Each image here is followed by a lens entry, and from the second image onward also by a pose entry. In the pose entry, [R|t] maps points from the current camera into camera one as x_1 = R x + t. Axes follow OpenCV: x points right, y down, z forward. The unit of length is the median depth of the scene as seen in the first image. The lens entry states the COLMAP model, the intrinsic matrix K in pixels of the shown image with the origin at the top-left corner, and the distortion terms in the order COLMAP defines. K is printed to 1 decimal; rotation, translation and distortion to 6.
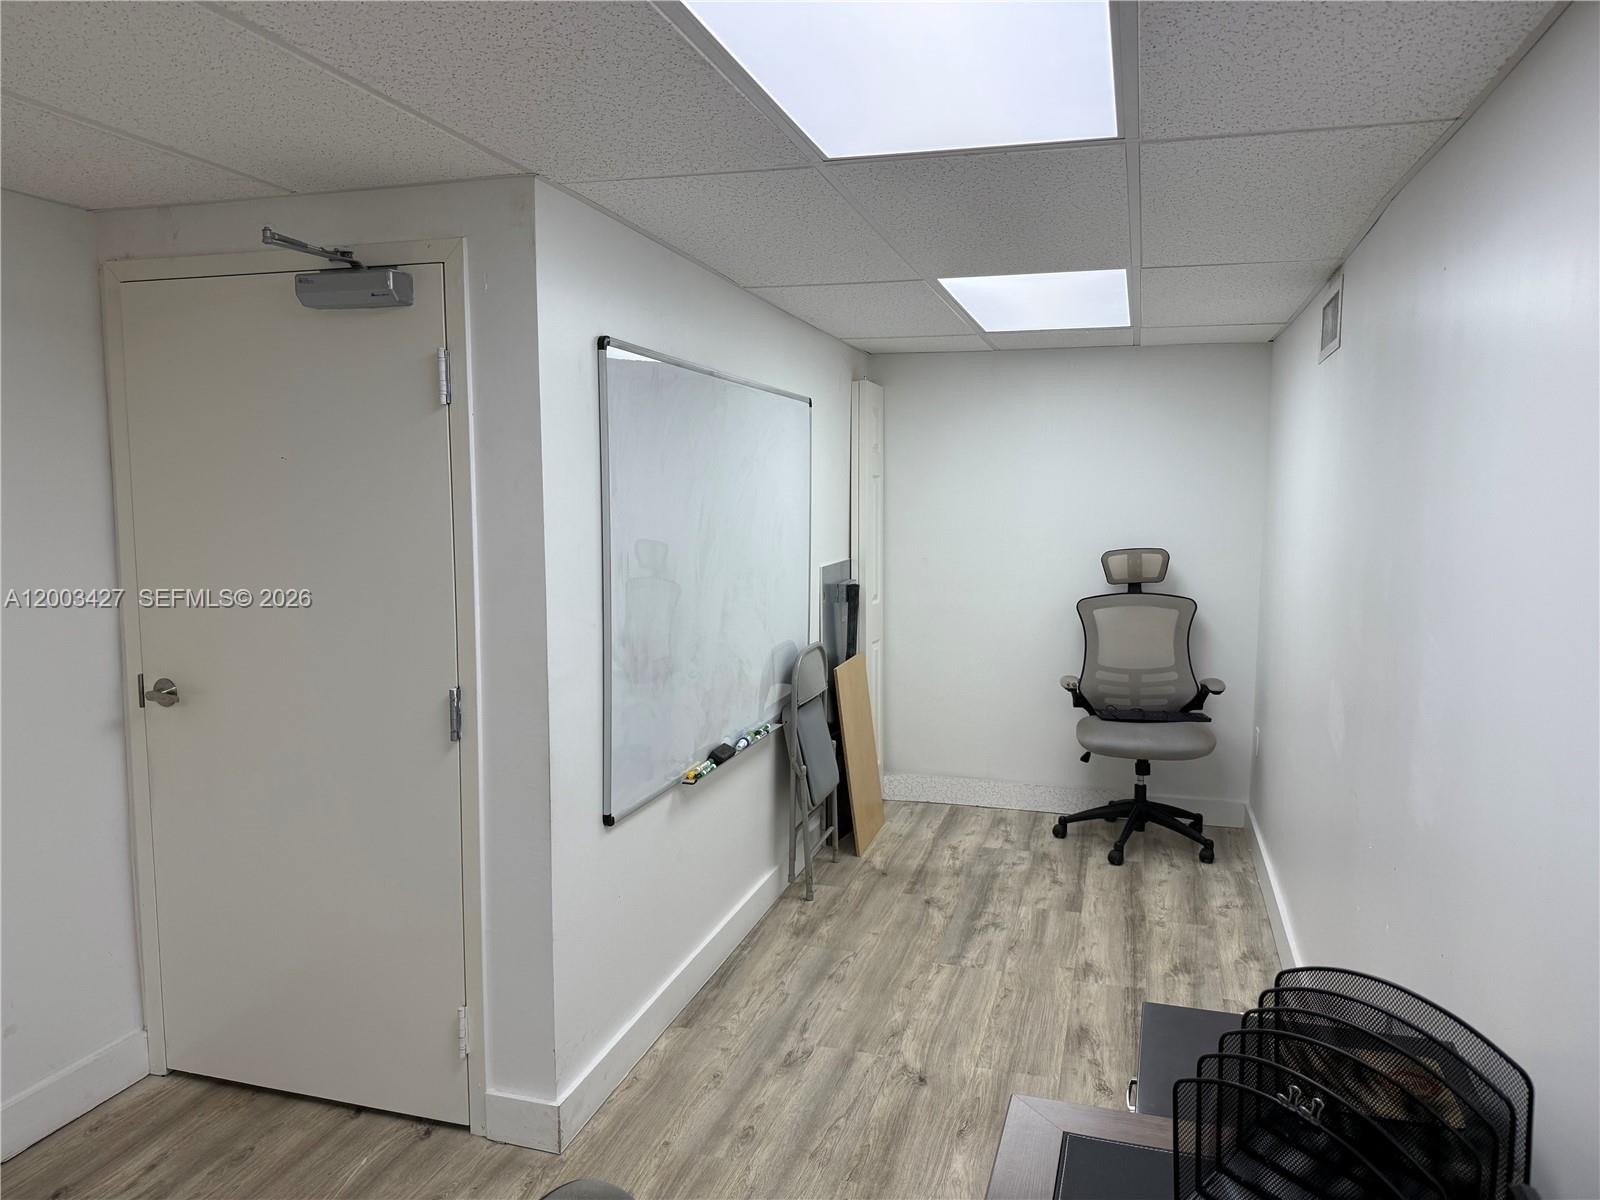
lens RADIAL K [[1135.9, 0, 801.6], [0, 1135.9, 601.4], [0, 0, 1]] dist [0.048973, -0.004868]
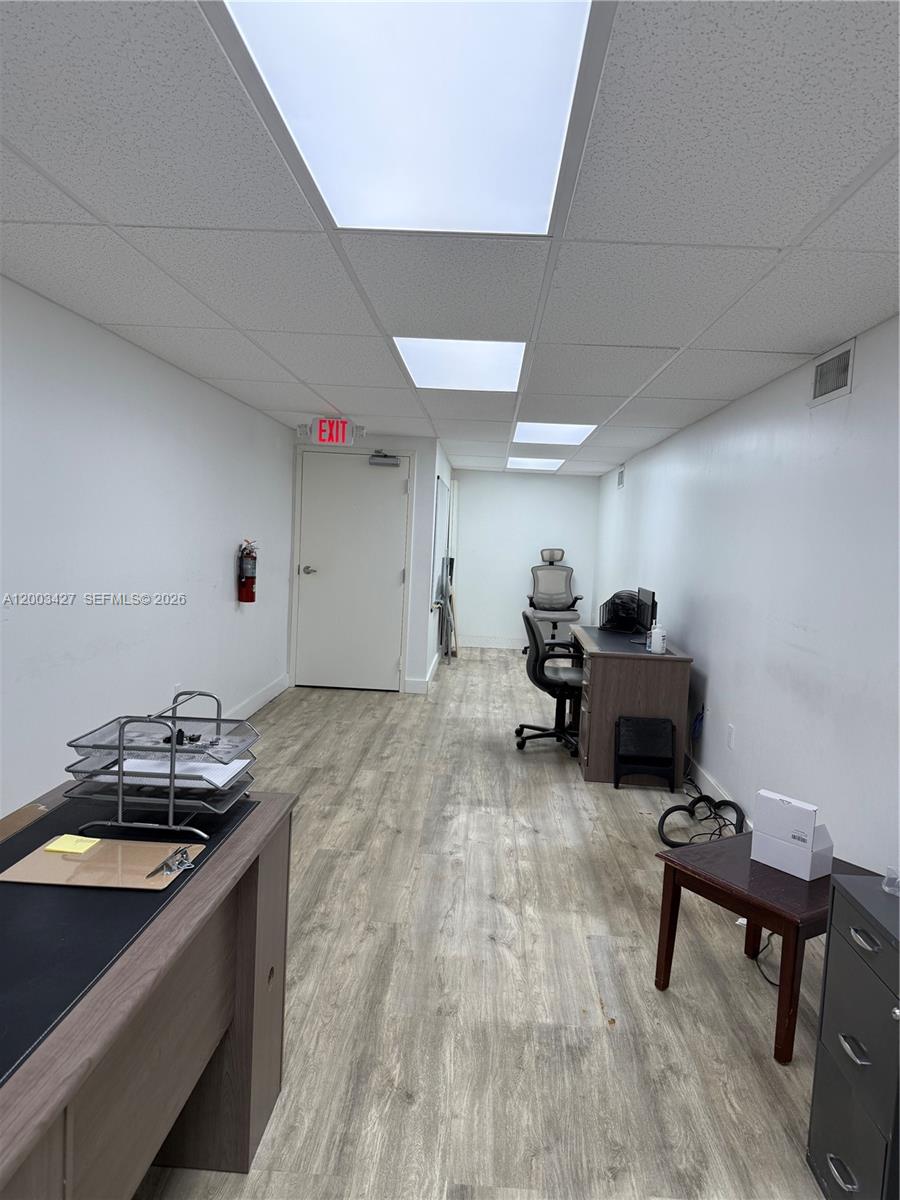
lens RADIAL K [[851.9, 0, 440.6], [0, 851.9, 601.6], [0, 0, 1]] dist [0.048973, -0.004868]
pose [[0.972168, 0.023460, 0.233107, -0.439493], [-0.019680, 0.999635, -0.018529, 0.123167], [-0.233457, 0.013425, 0.972275, -0.917890]]
